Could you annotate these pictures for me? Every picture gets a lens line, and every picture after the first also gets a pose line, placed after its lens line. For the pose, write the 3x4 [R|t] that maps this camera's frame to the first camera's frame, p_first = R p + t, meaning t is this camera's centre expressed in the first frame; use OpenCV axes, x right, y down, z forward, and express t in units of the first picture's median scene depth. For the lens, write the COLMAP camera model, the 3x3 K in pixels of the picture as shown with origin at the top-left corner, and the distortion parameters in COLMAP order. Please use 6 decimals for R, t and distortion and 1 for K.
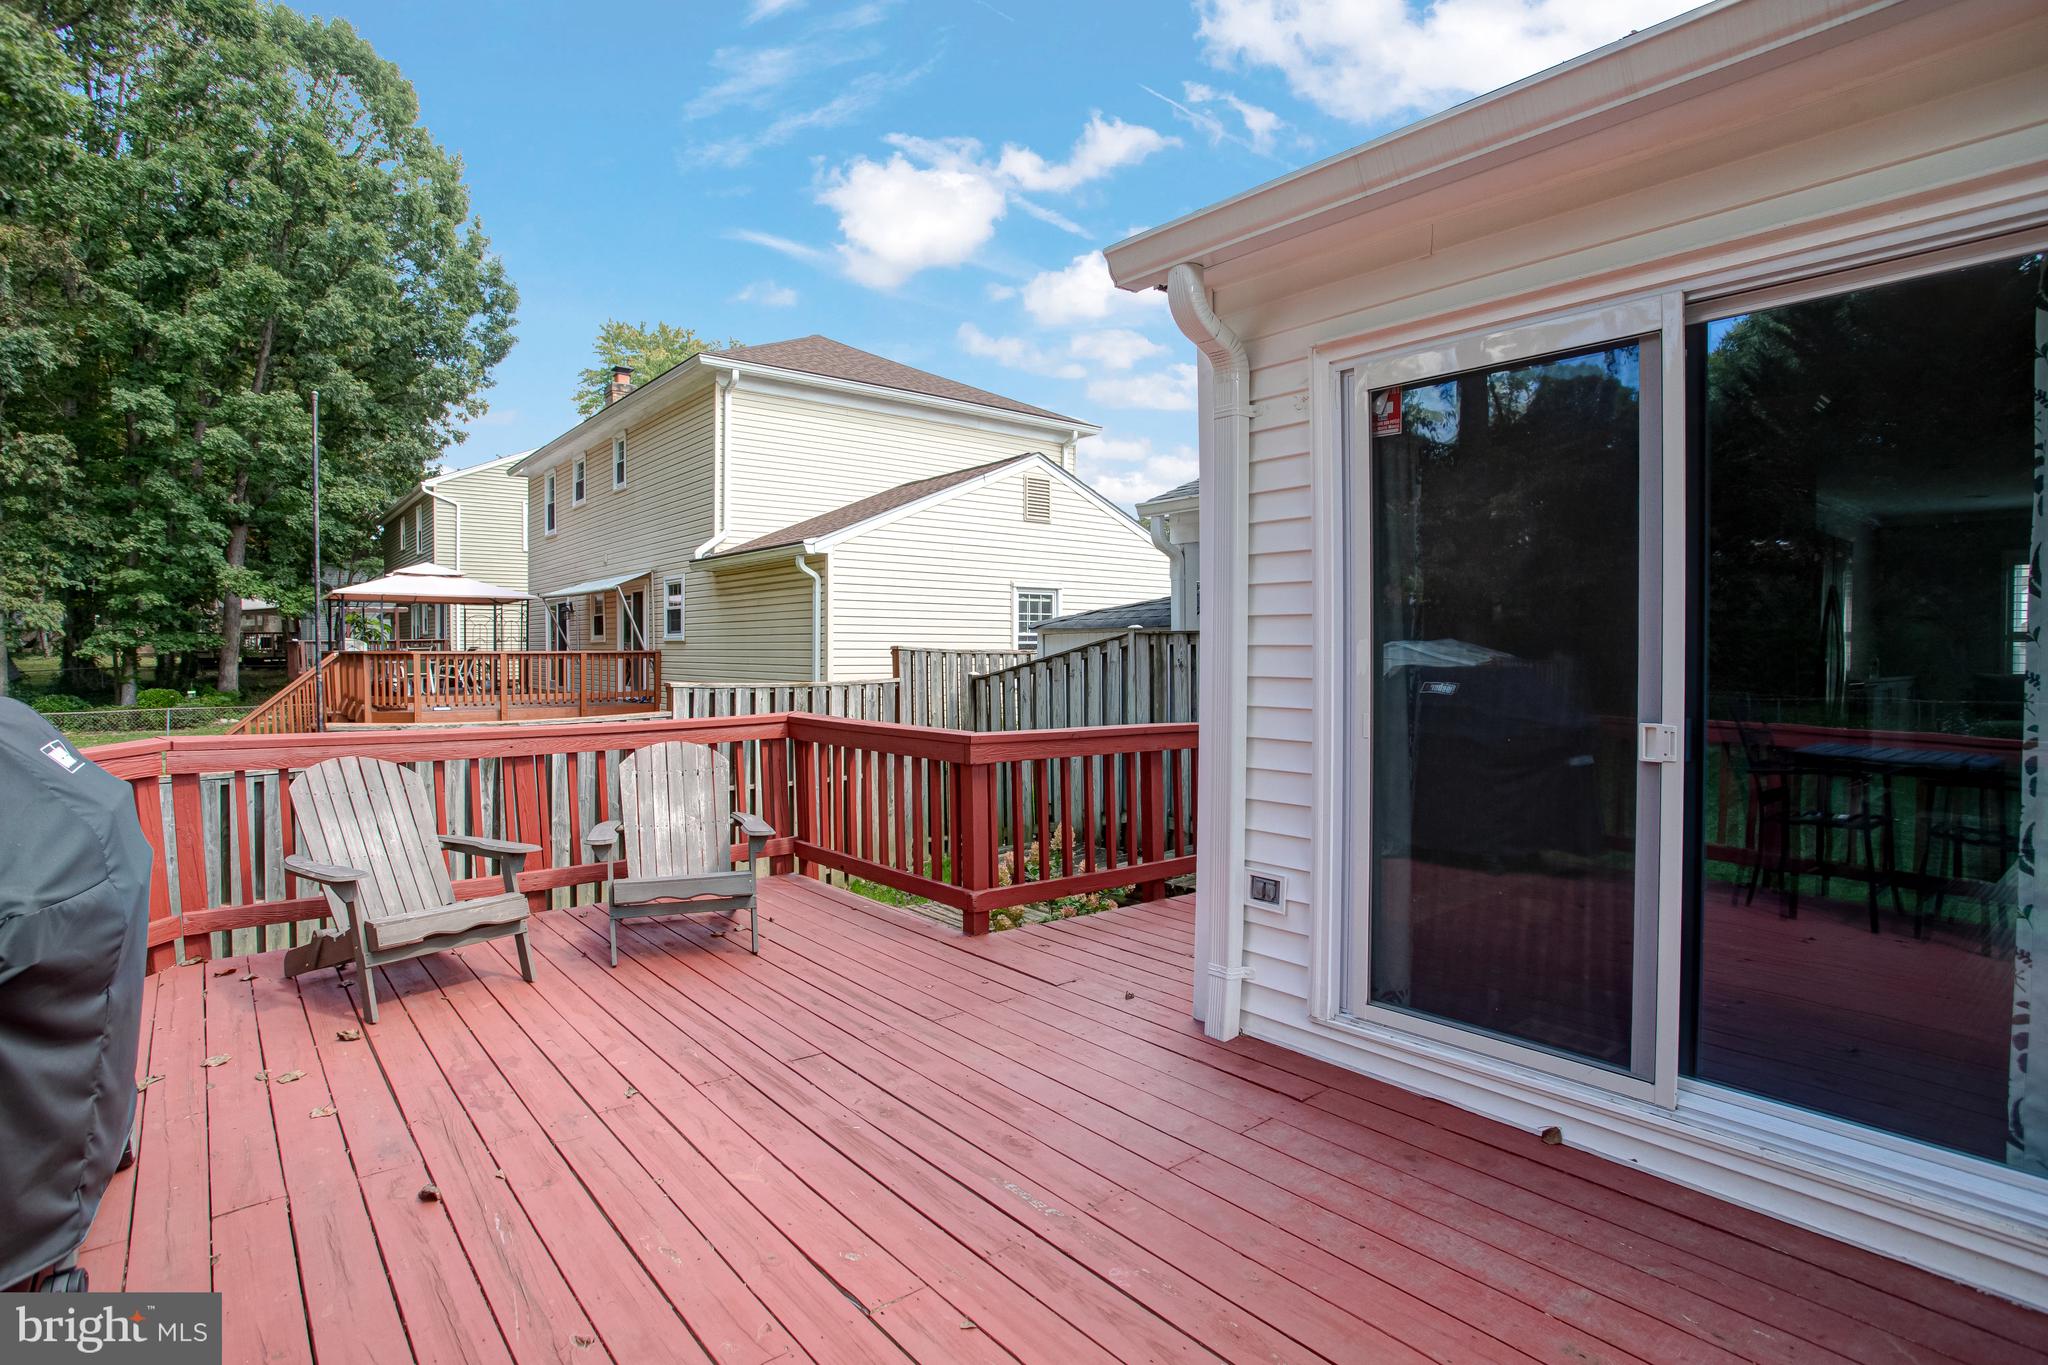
lens RADIAL K [[1002.2, 0, 1011.0], [0, 1002.2, 668.3], [0, 0, 1]] dist [-0.063409, 0.024740]
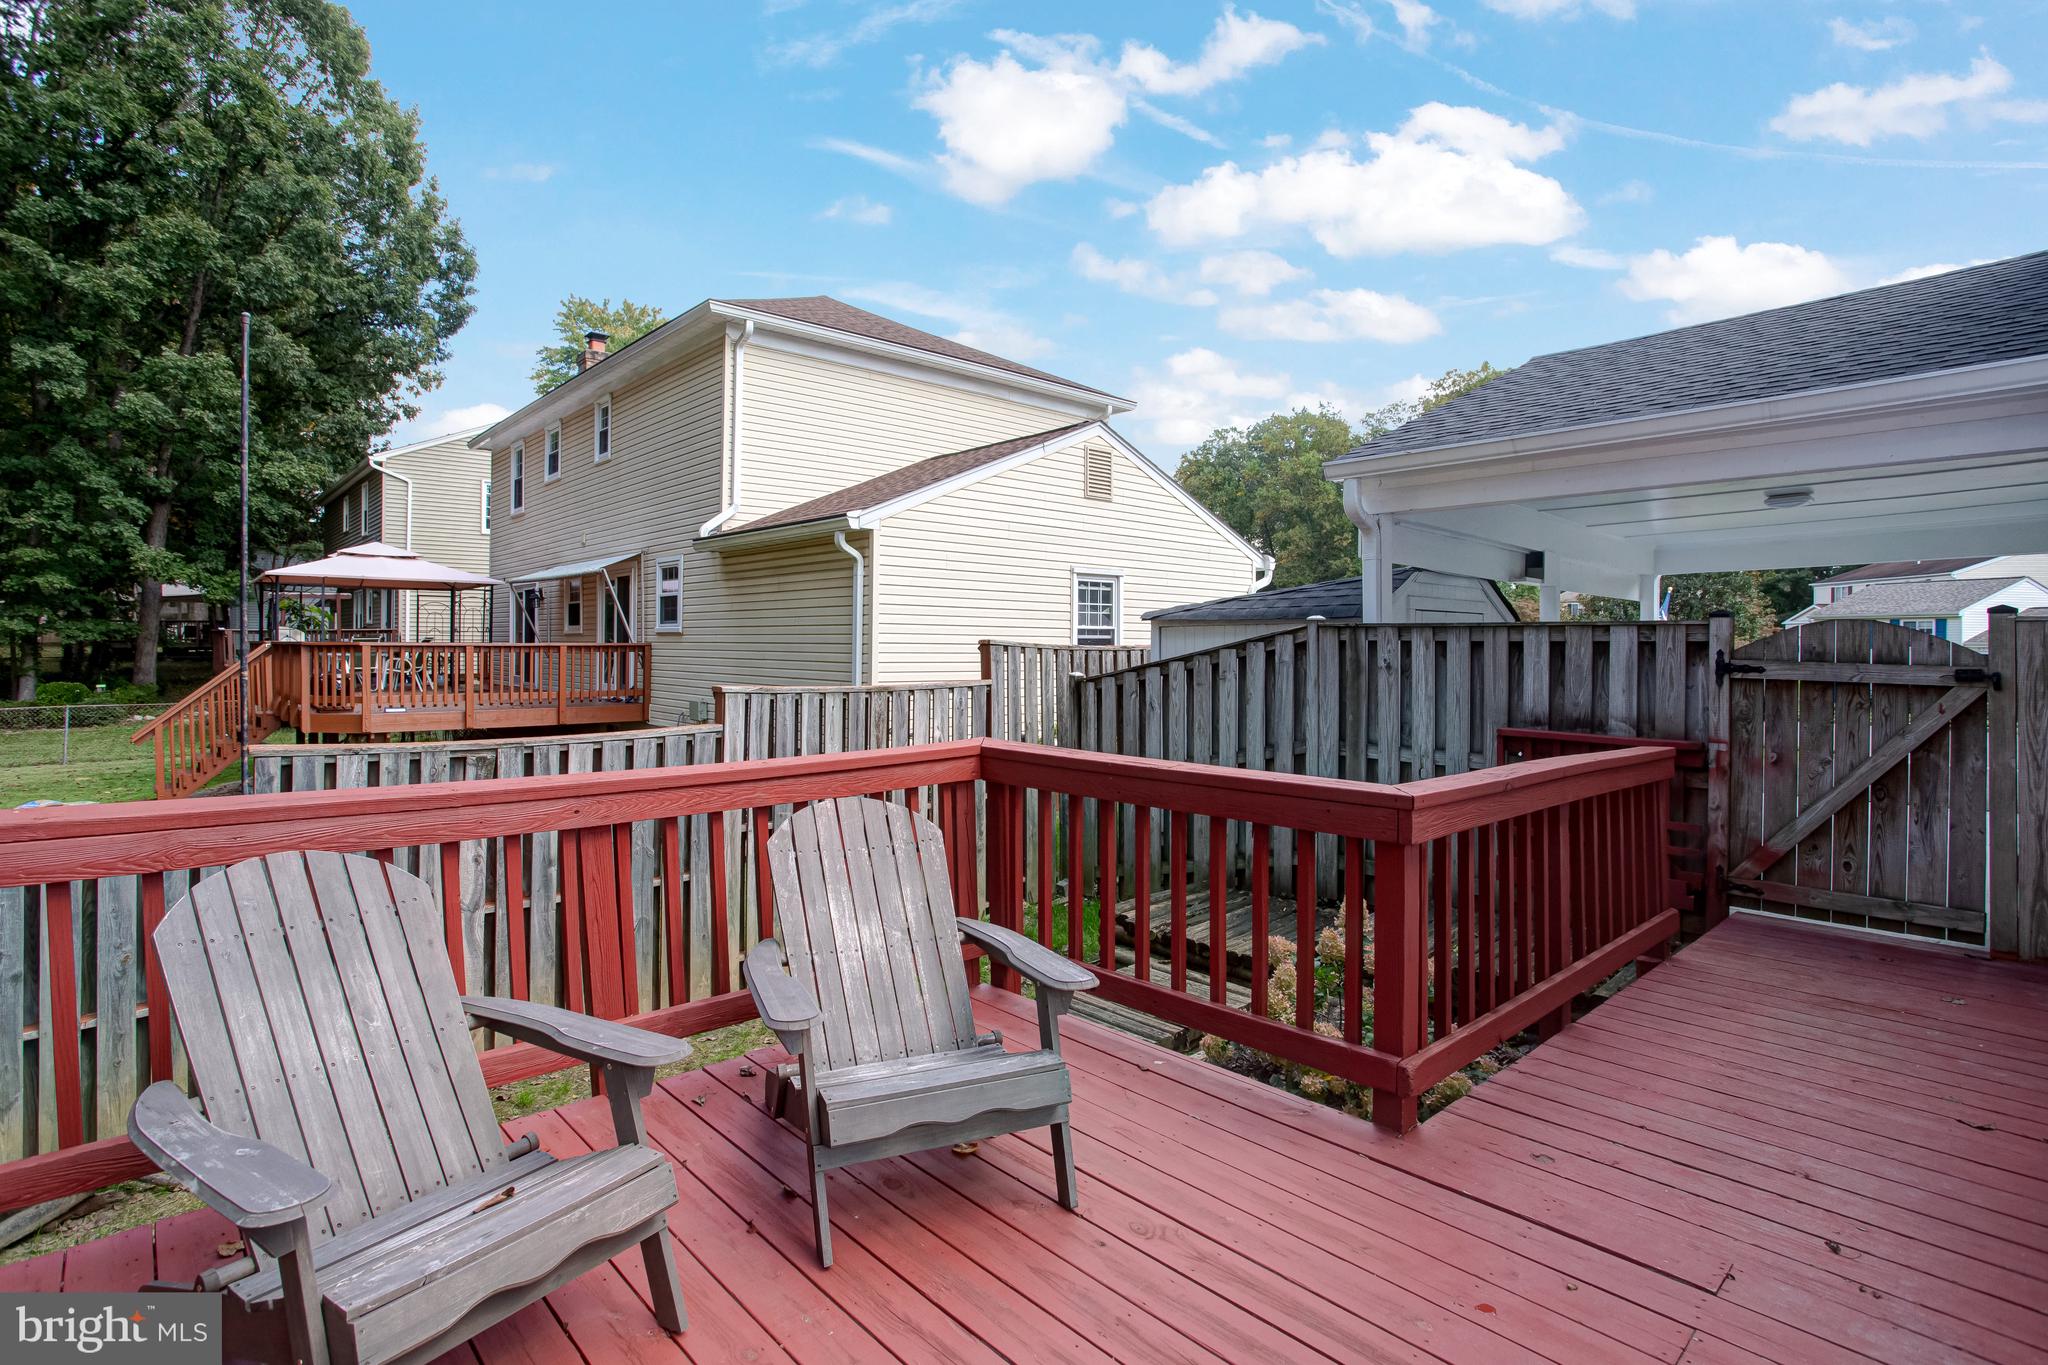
lens RADIAL K [[1002.2, 0, 1016.0], [0, 1002.2, 642.7], [0, 0, 1]] dist [-0.063409, 0.024740]
pose [[0.998708, 0.005700, 0.050504, -0.076424], [-0.004683, 0.999784, -0.020230, -0.002197], [-0.050608, 0.019968, 0.998519, 0.111801]]
